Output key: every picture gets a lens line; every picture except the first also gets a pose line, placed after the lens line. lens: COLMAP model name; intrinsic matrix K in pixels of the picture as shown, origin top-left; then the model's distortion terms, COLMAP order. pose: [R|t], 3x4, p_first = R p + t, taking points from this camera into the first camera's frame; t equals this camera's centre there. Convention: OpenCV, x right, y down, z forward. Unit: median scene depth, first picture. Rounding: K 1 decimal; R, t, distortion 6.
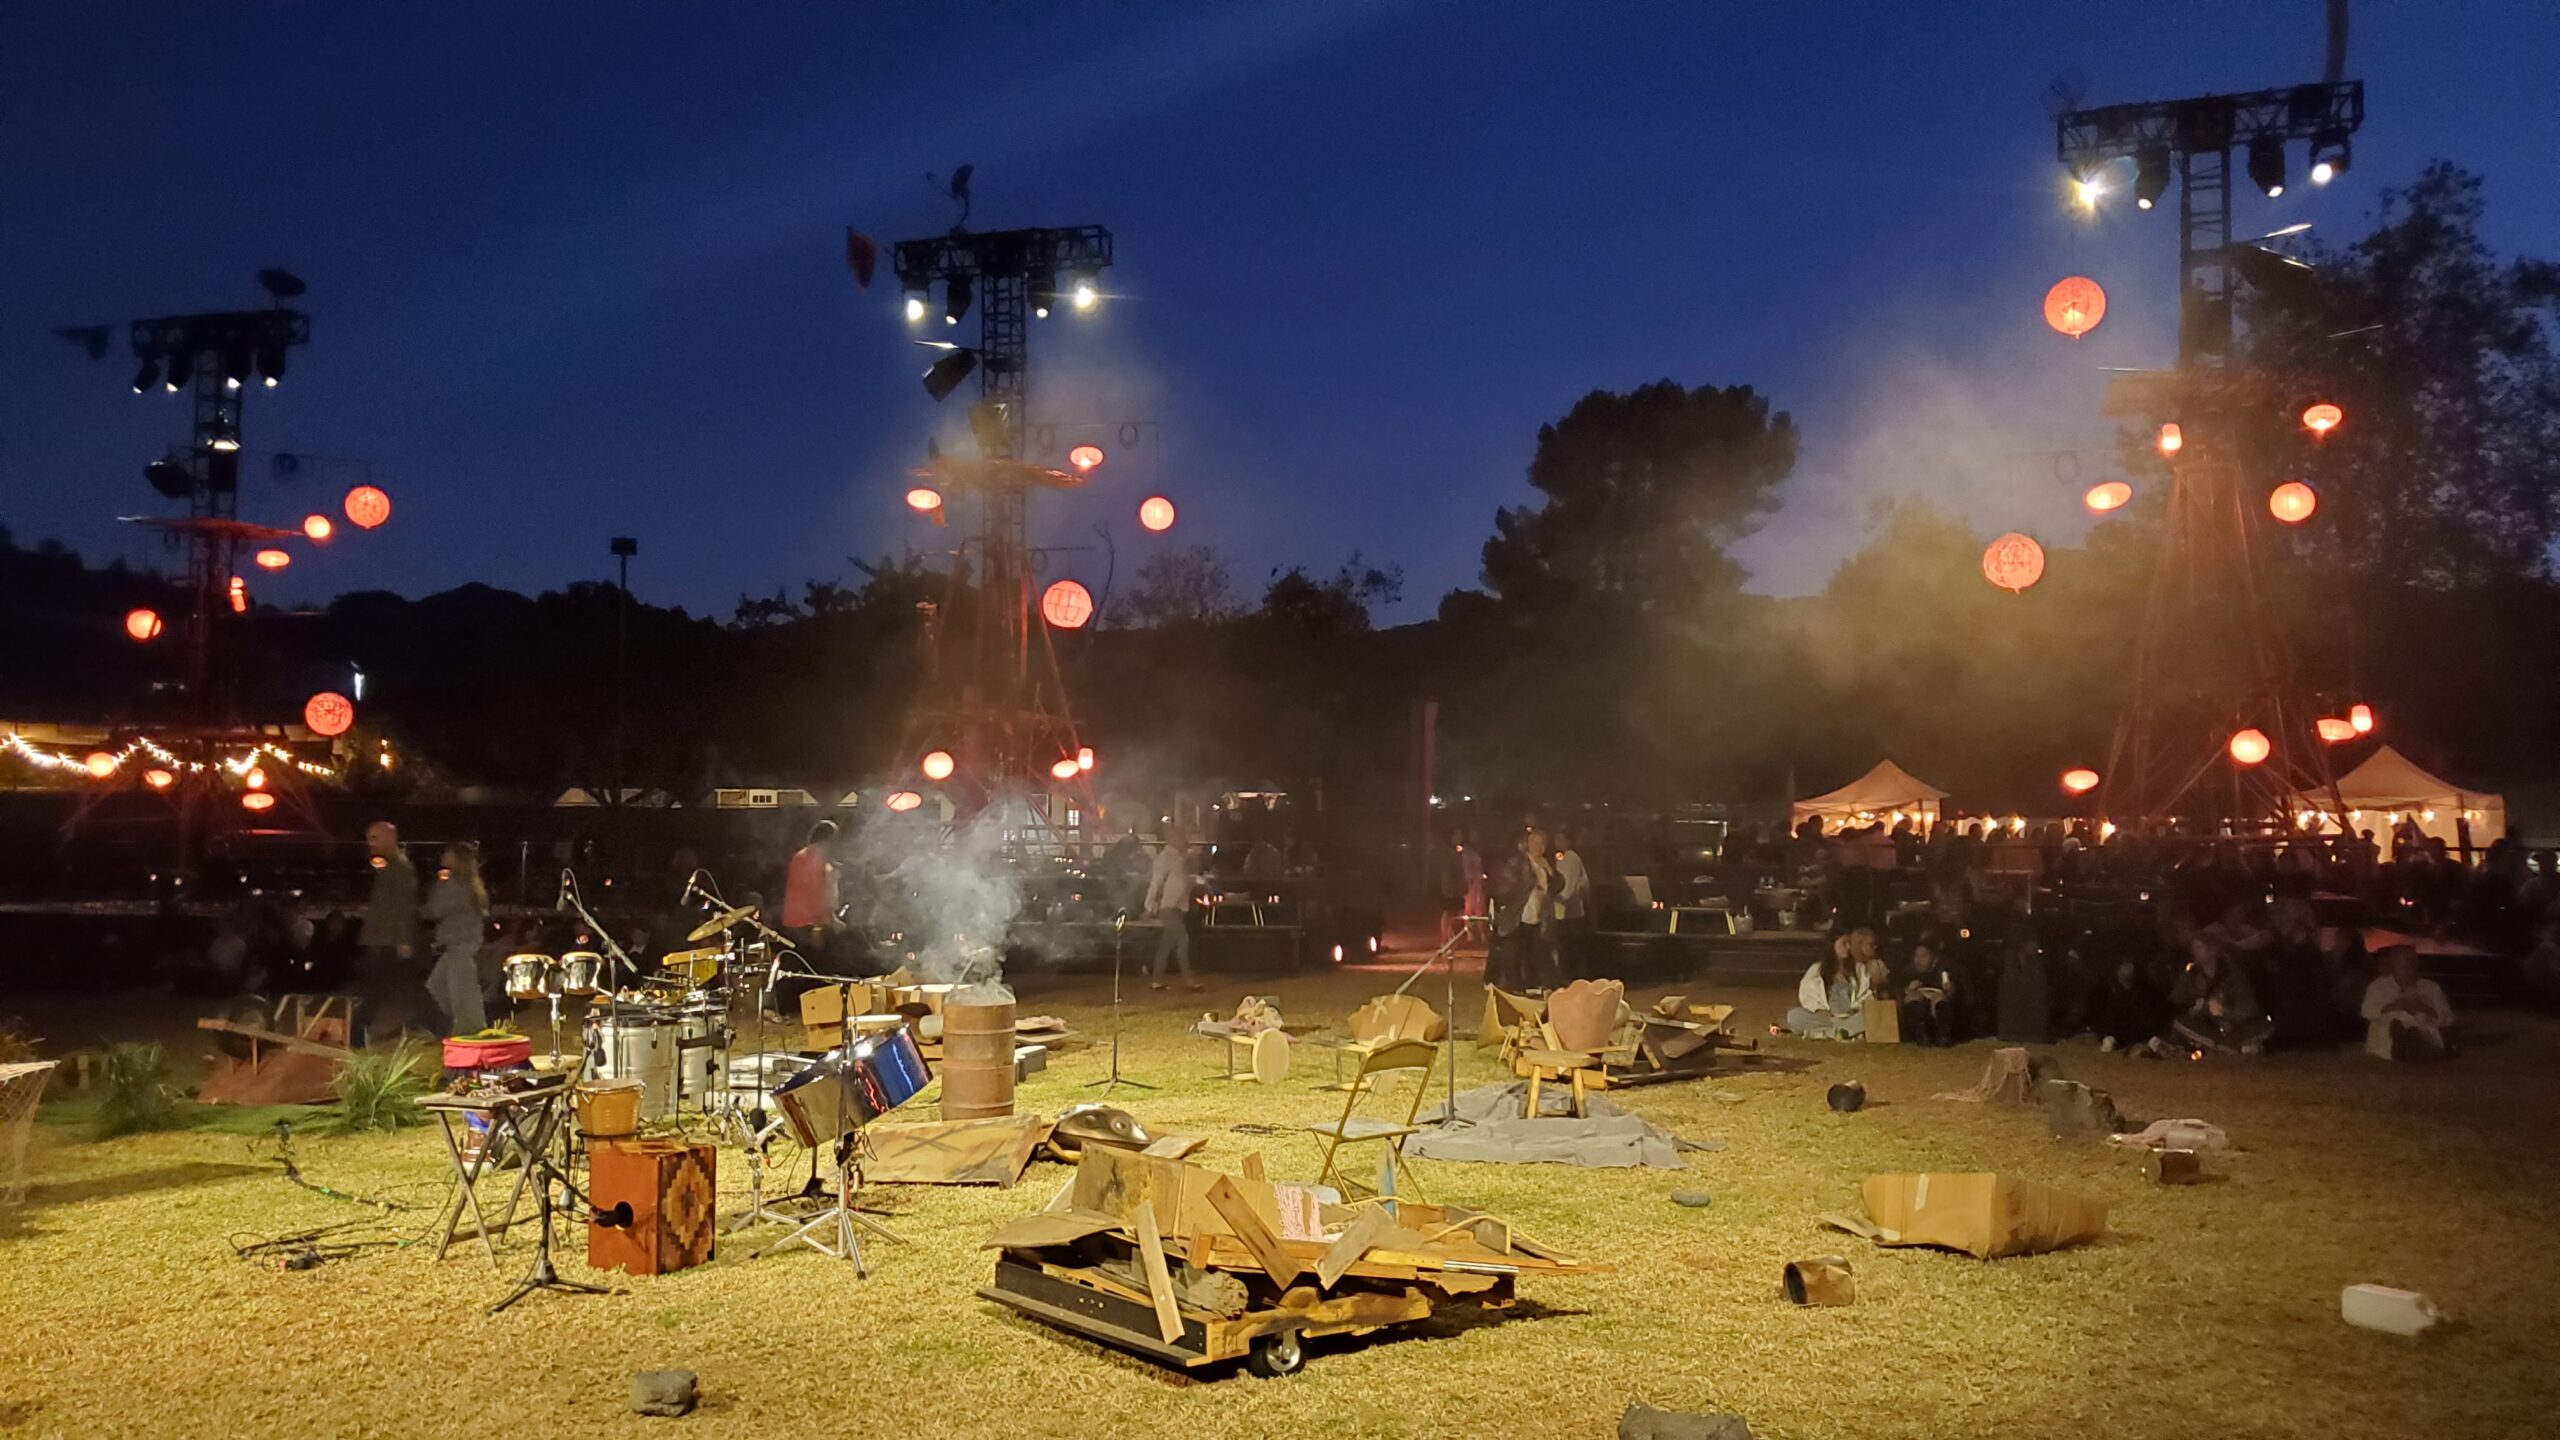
lens RADIAL K [[1969.8, 0, 1277.8], [0, 1969.8, 731.5], [0, 0, 1]] dist [0.009669, -0.002273]
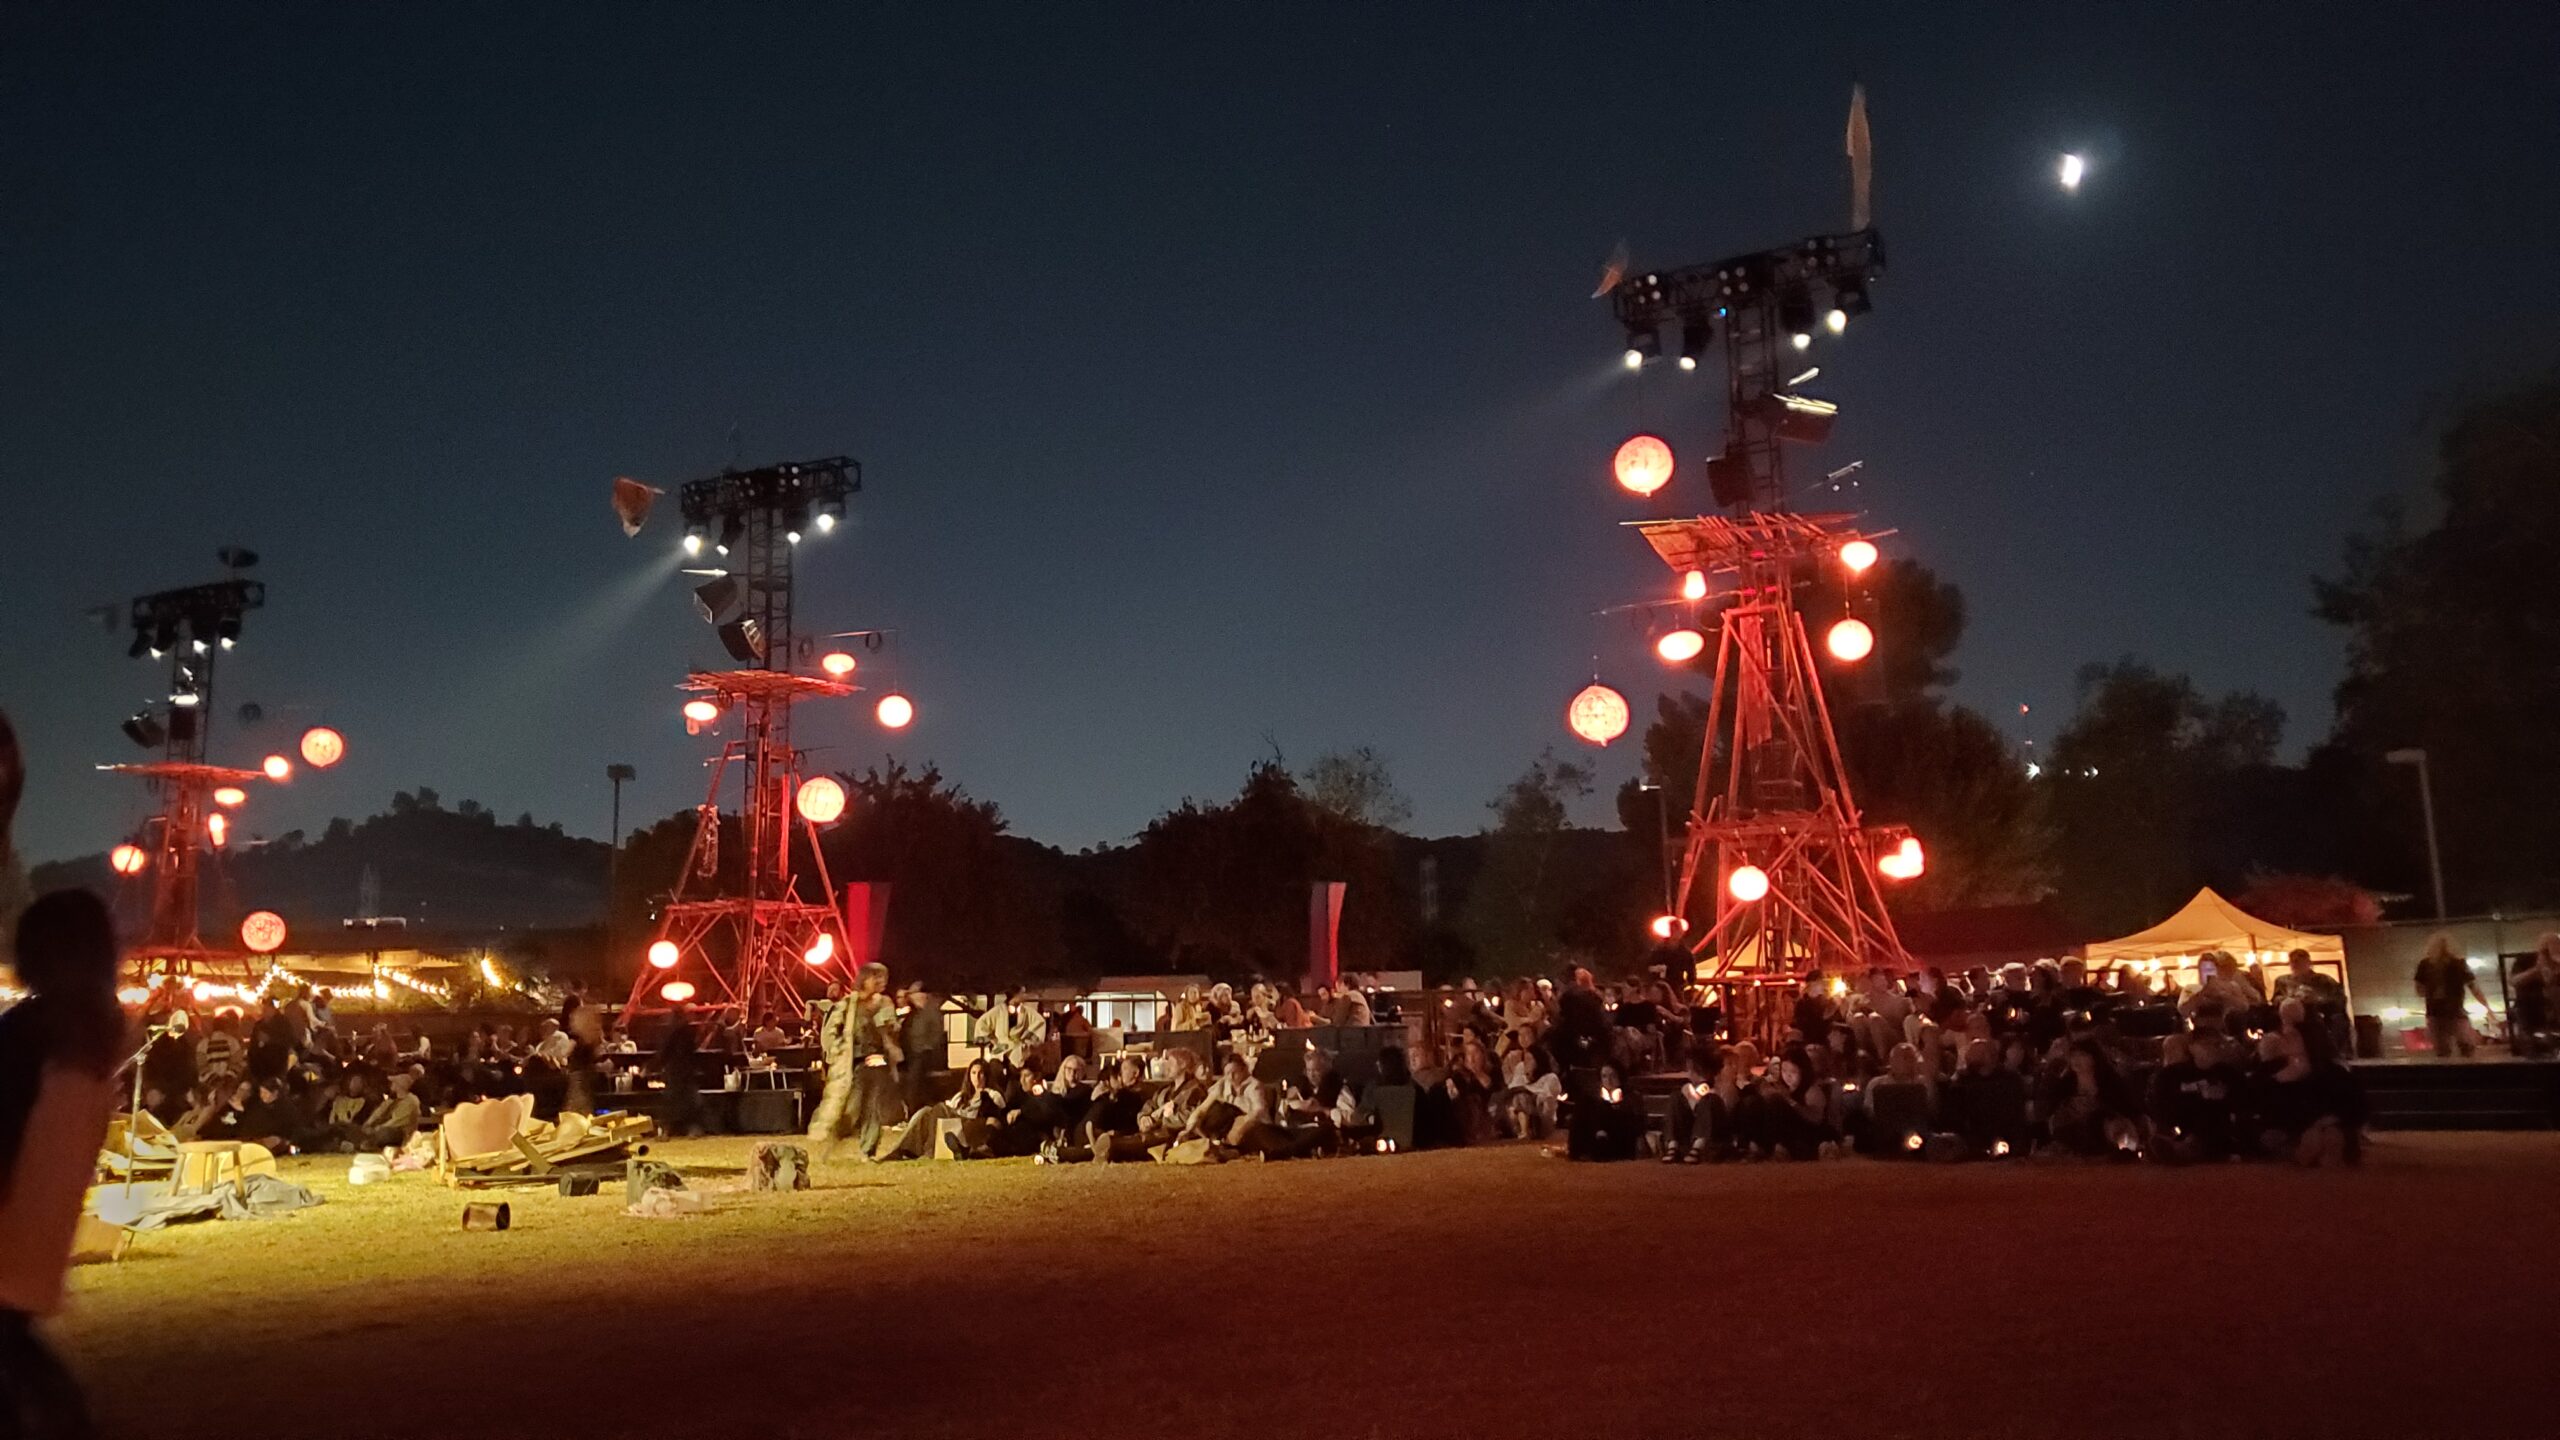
lens RADIAL K [[1969.8, 0, 1294.2], [0, 1969.8, 721.1], [0, 0, 1]] dist [0.009669, -0.002273]
pose [[0.986065, -0.053836, -0.157410, 0.277701], [0.036095, 0.992885, -0.113472, 0.020665], [0.162399, 0.106209, 0.980992, -0.020290]]
